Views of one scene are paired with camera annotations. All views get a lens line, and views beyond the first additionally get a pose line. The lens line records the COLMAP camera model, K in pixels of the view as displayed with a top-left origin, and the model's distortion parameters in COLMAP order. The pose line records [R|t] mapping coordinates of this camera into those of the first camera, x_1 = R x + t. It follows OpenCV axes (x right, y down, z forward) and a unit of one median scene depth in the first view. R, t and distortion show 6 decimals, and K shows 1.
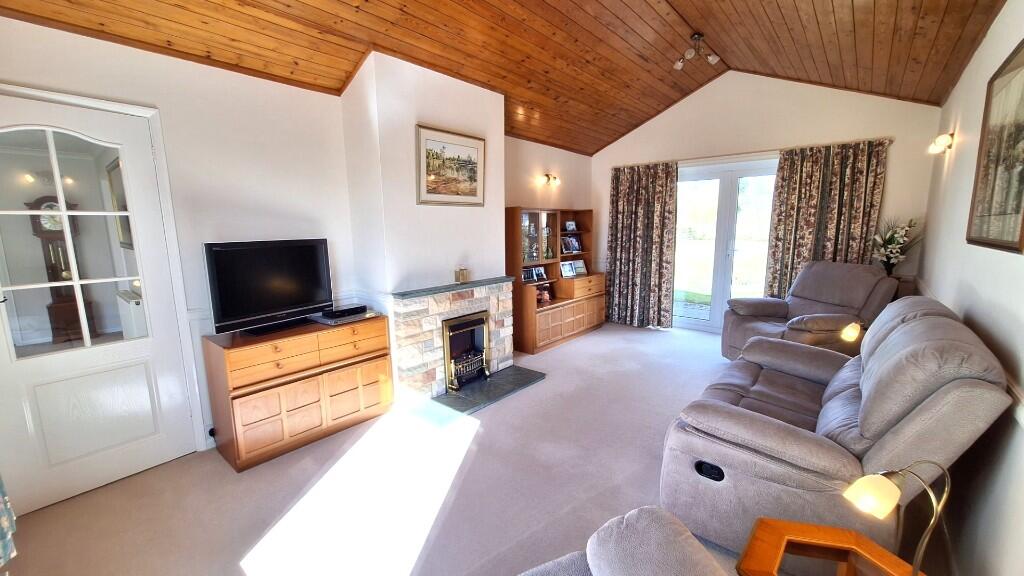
lens RADIAL K [[406.8, 0, 505.3], [0, 406.8, 290.0], [0, 0, 1]] dist [-0.014142, 0.000036]
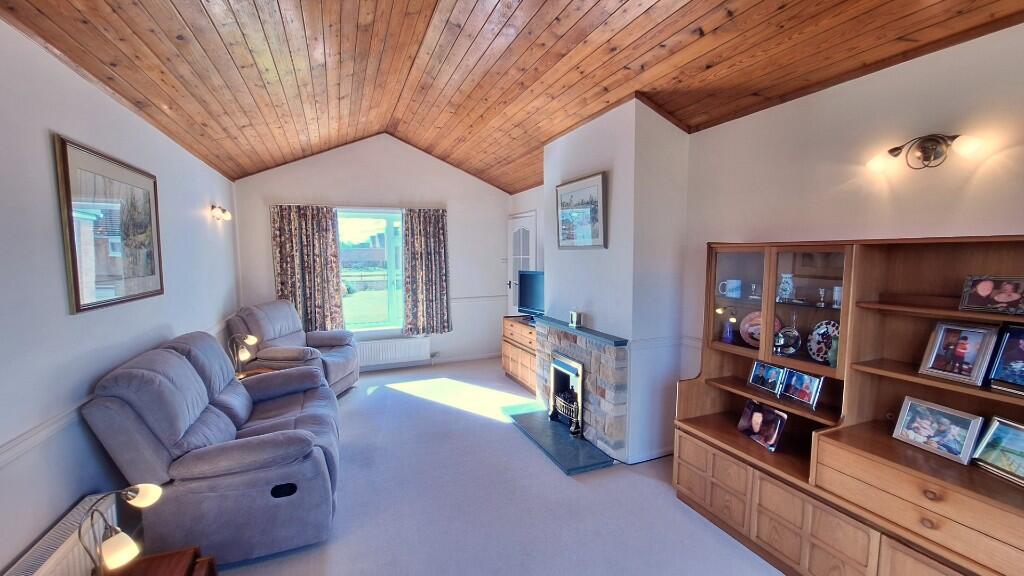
lens RADIAL K [[406.8, 0, 505.3], [0, 406.8, 290.0], [0, 0, 1]] dist [-0.014142, 0.000036]
pose [[-0.443283, 0.088446, -0.892008, 0.839445], [-0.138372, 0.976440, 0.165582, -0.239557], [0.885637, 0.196829, -0.420600, 1.229724]]
